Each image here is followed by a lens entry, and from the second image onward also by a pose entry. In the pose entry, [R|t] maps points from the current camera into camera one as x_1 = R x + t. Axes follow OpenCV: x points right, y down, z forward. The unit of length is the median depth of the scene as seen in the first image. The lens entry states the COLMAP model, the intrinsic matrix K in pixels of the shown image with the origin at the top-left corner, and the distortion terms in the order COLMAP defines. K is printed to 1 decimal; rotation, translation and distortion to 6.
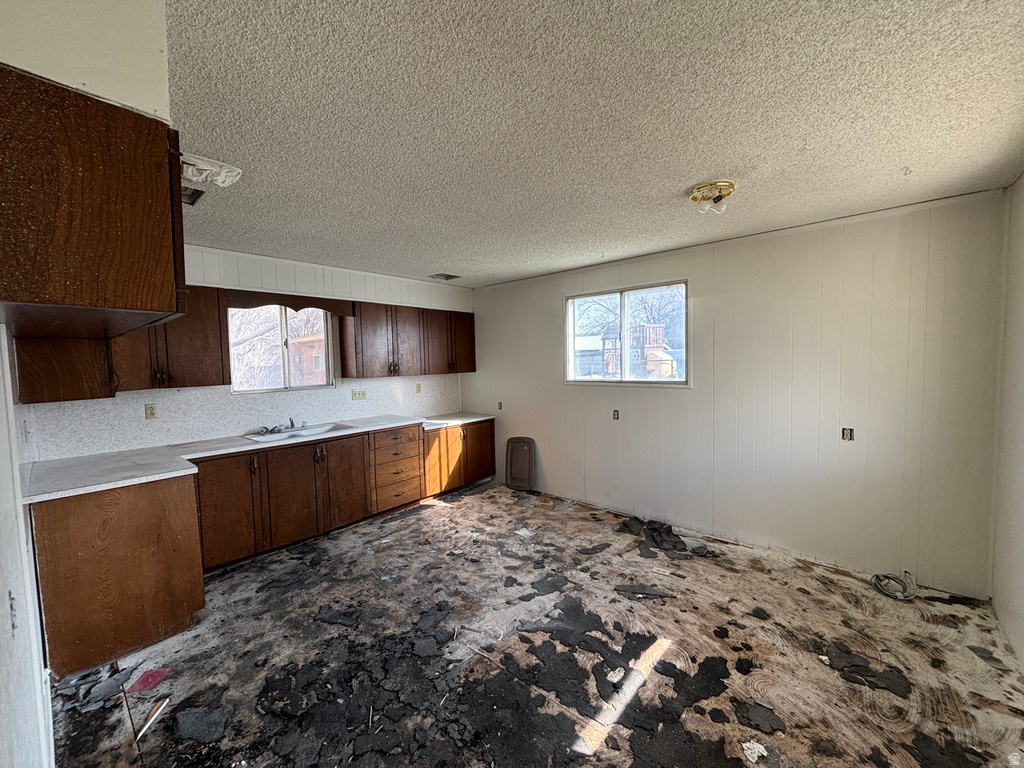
lens RADIAL K [[412.6, 0, 511.6], [0, 412.6, 379.0], [0, 0, 1]] dist [0.001933, 0.000360]
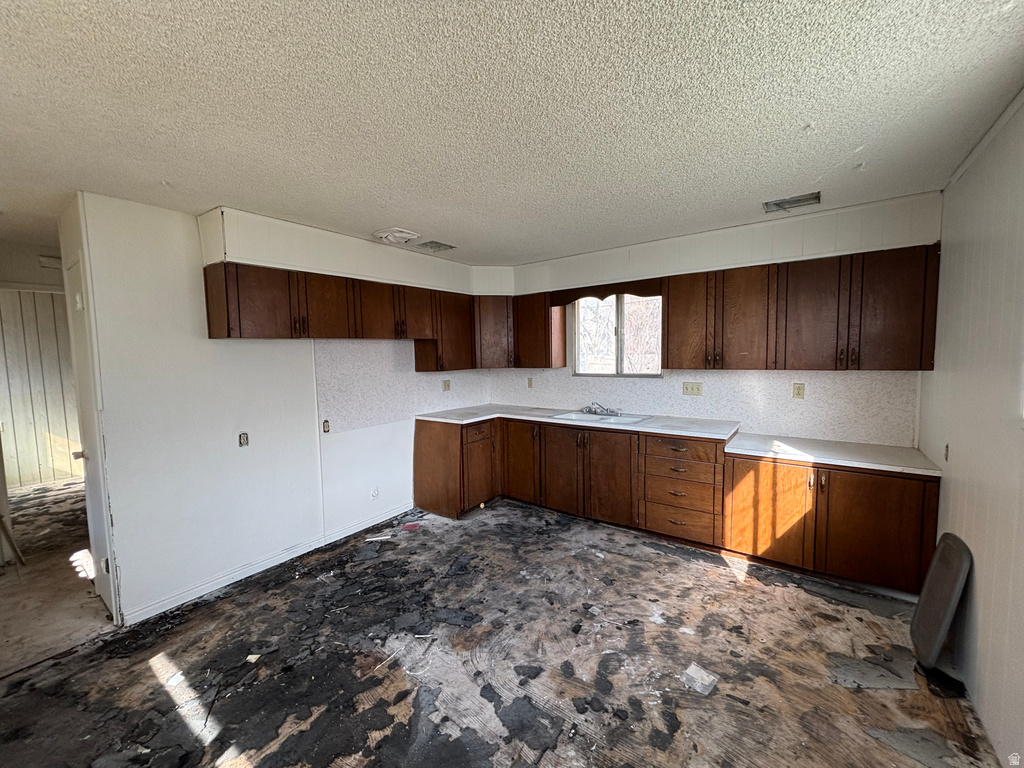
lens RADIAL K [[412.6, 0, 509.2], [0, 412.6, 383.5], [0, 0, 1]] dist [0.001933, 0.000360]
pose [[0.081868, 0.095174, -0.992088, 0.572241], [-0.029951, 0.995215, 0.093002, -0.053670], [0.996193, 0.022100, 0.084327, 0.797659]]
